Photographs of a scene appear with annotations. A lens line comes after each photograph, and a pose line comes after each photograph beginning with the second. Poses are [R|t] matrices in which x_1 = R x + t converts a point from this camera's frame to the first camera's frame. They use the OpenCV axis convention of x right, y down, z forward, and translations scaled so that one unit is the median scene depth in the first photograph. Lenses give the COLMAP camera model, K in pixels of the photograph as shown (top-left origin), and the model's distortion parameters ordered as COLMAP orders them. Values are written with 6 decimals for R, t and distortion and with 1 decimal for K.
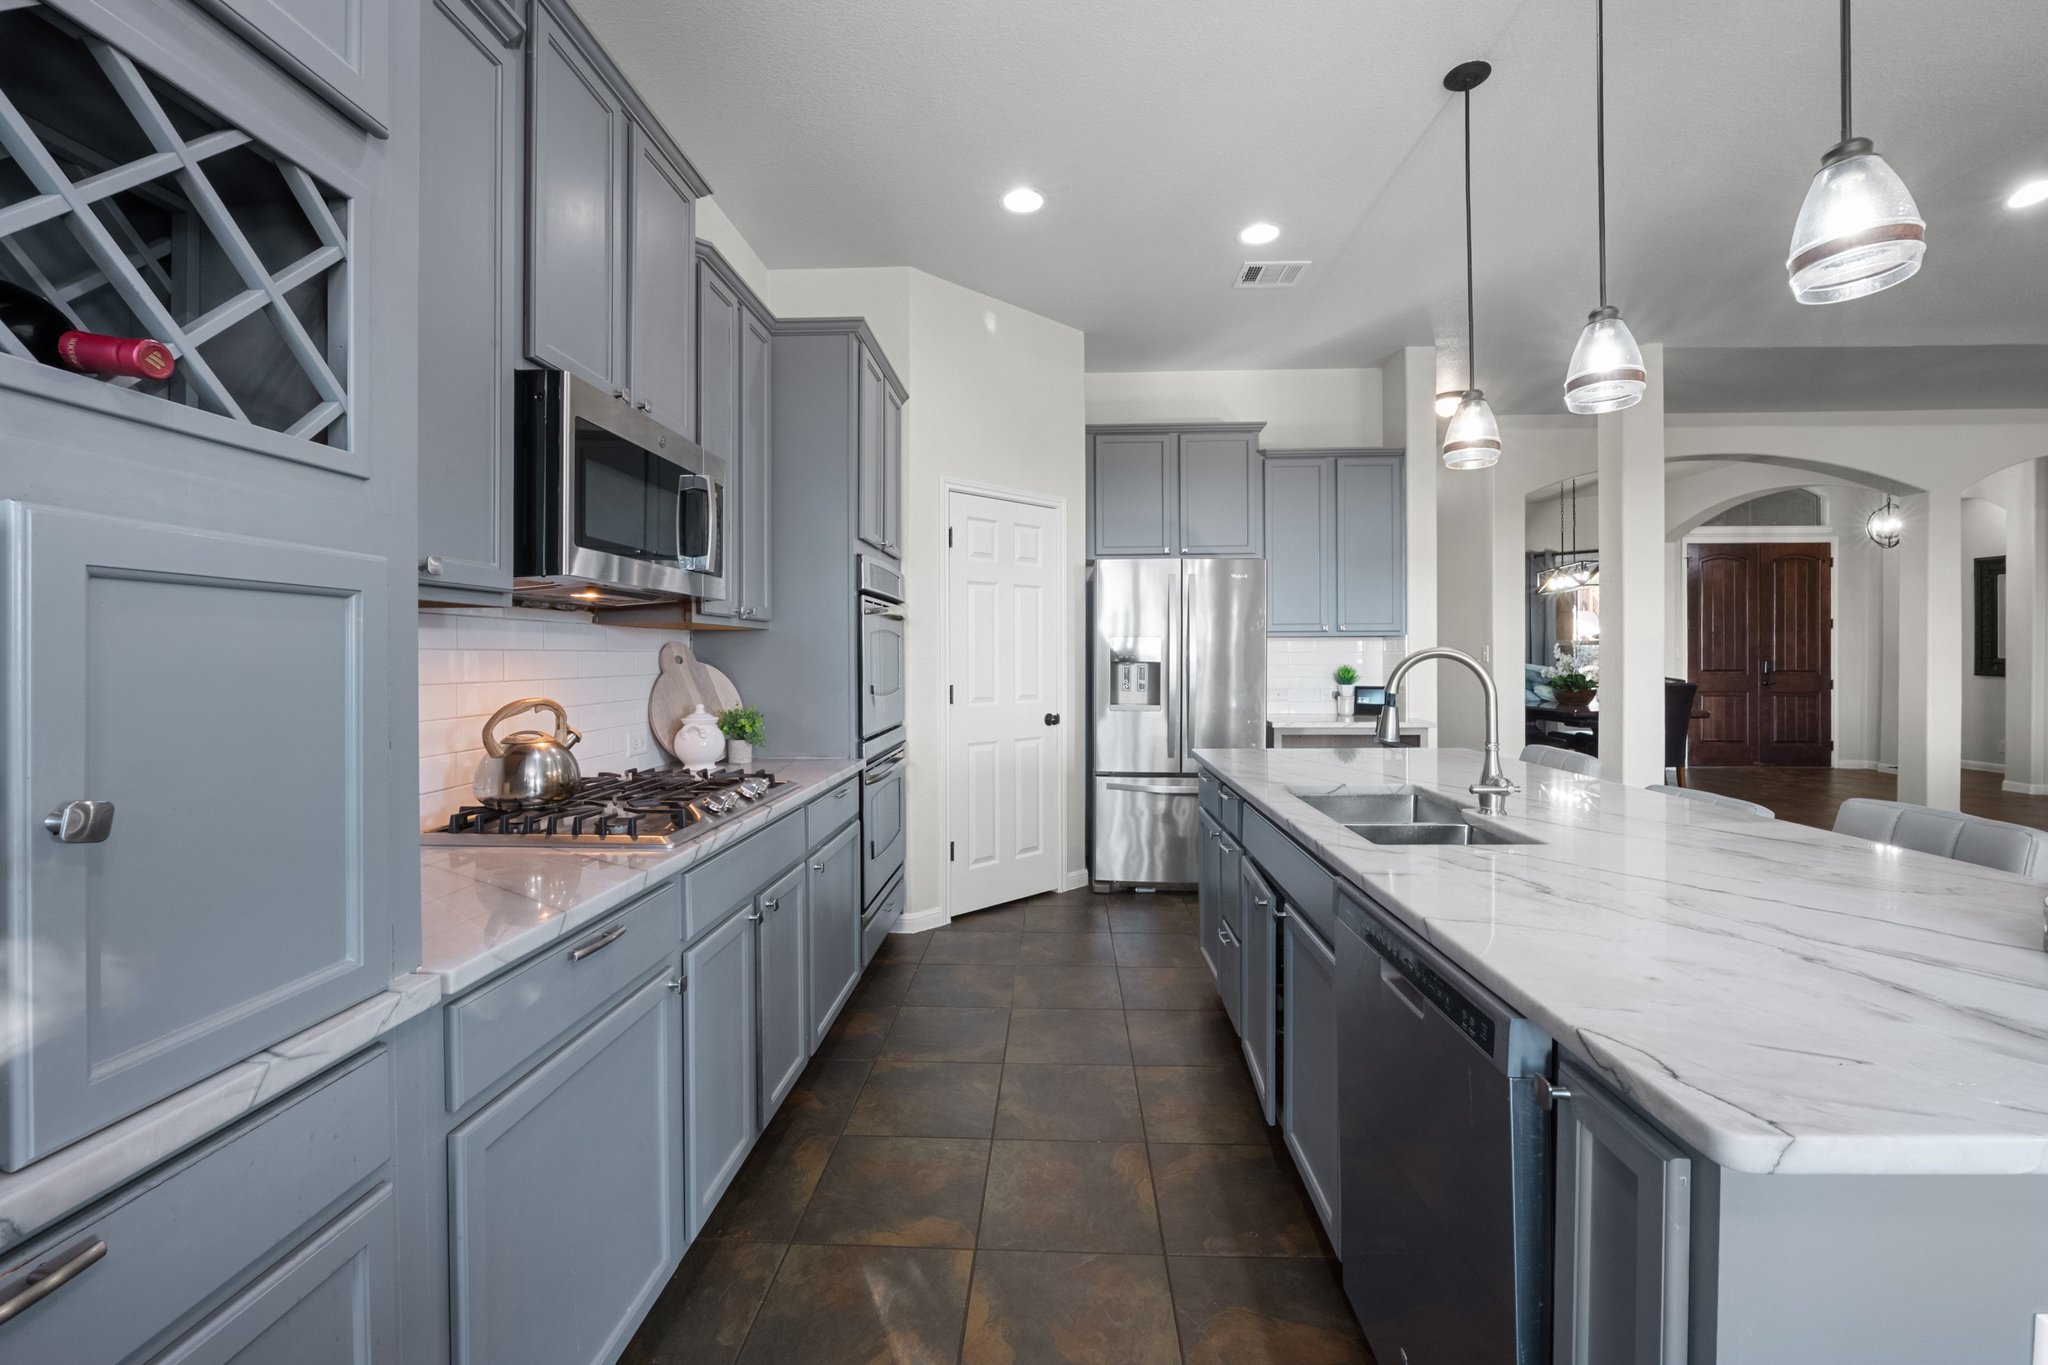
lens RADIAL K [[832.1, 0, 1019.4], [0, 832.1, 663.5], [0, 0, 1]] dist [-0.006961, 0.000643]
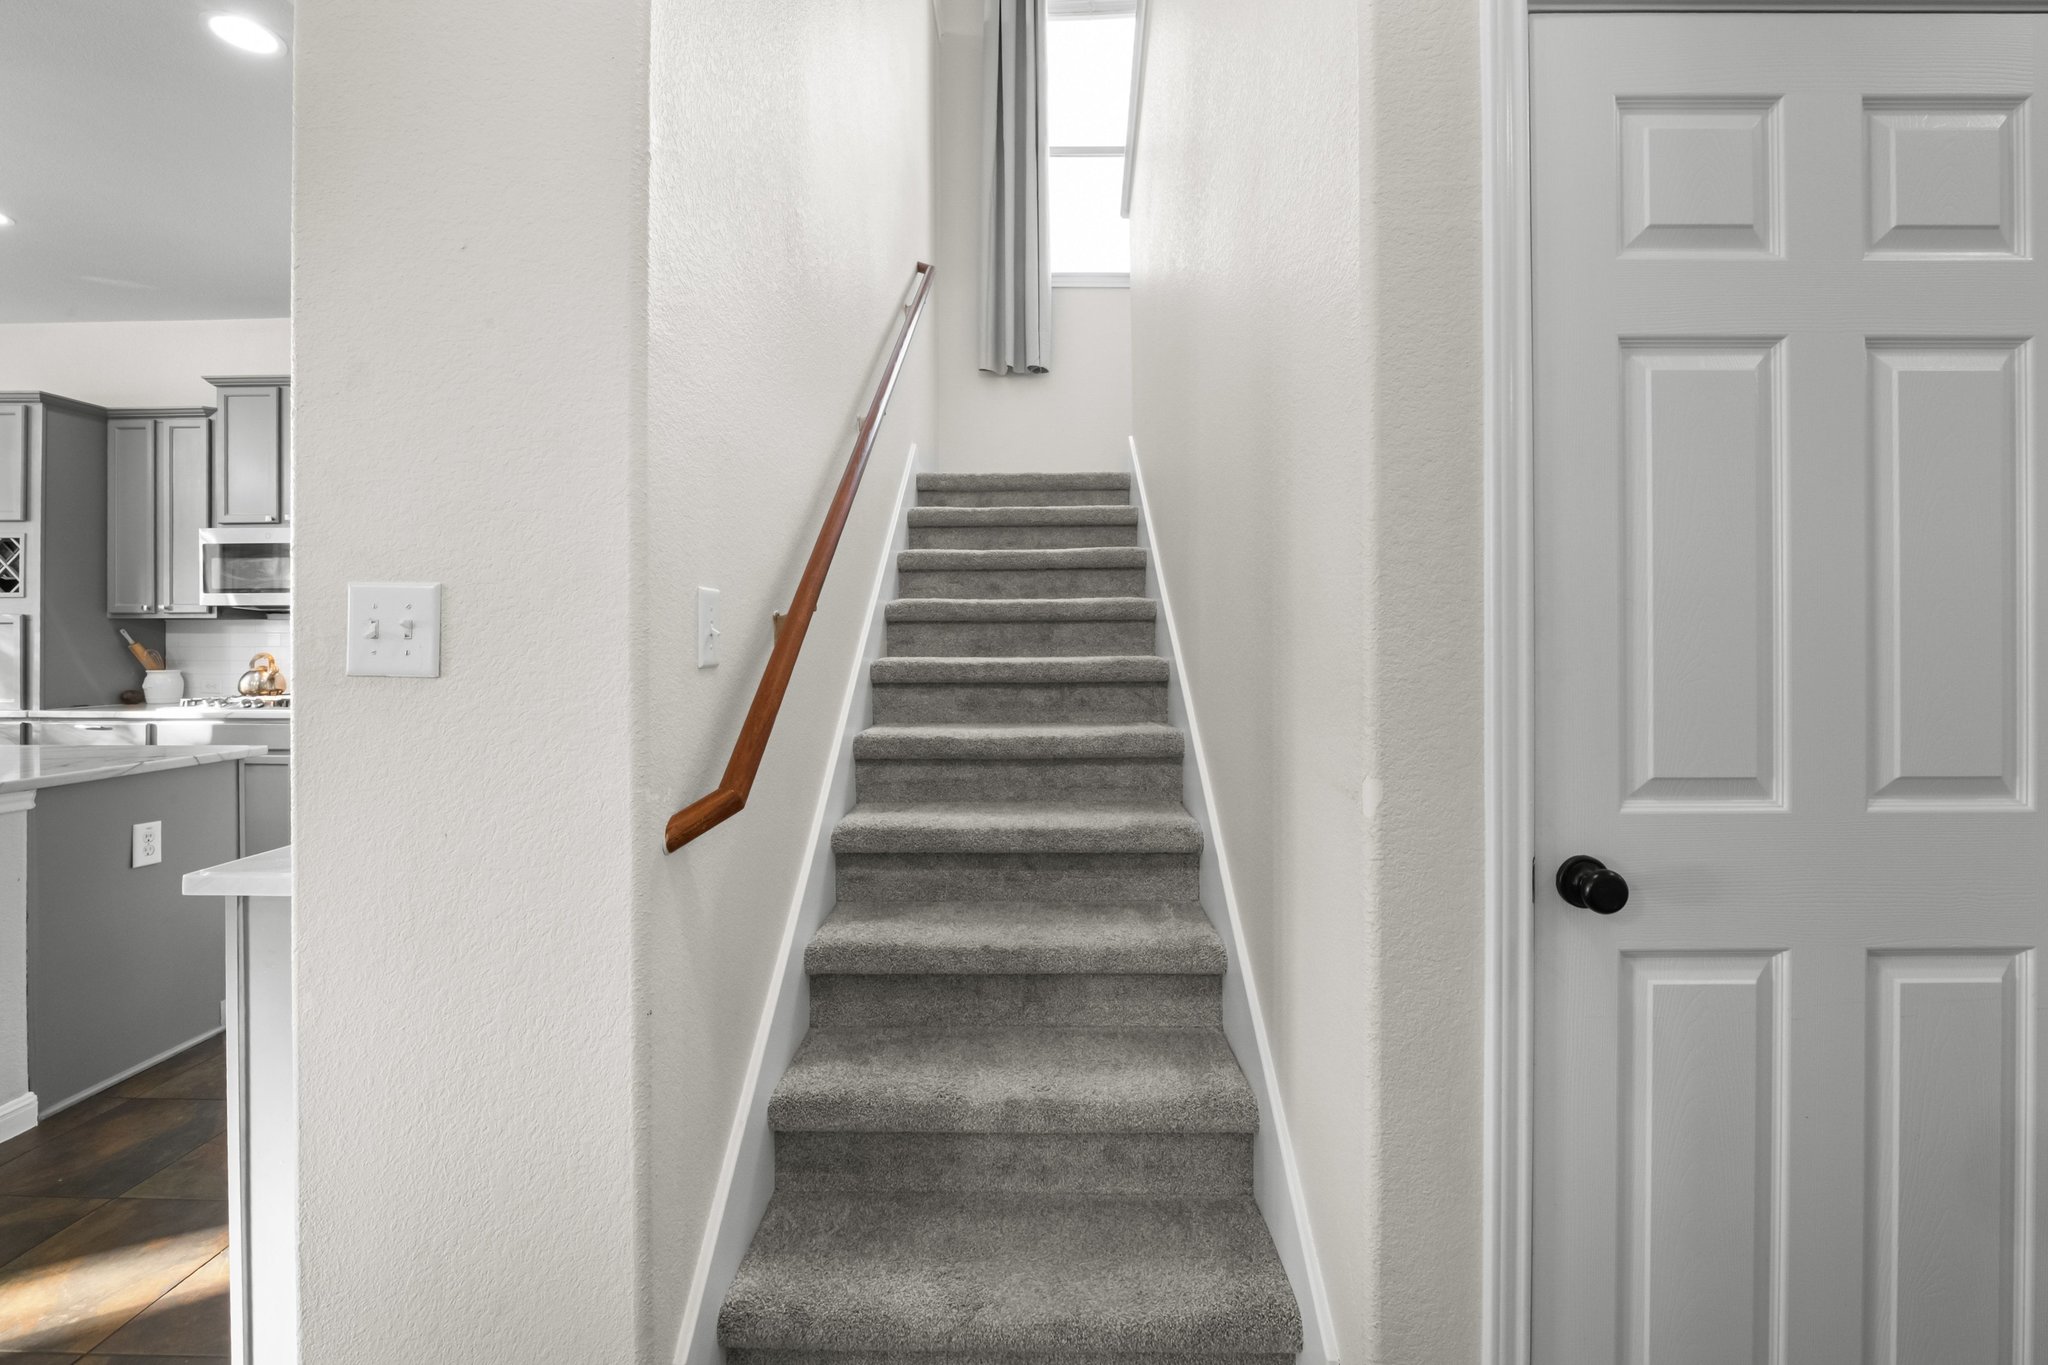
lens RADIAL K [[832.1, 0, 1022.8], [0, 832.1, 644.6], [0, 0, 1]] dist [-0.006961, 0.000643]
pose [[0.027329, 0.006928, -0.999602, 1.451803], [-0.006793, 0.999954, 0.006744, -0.010986], [0.999603, 0.006606, 0.027375, 2.371797]]
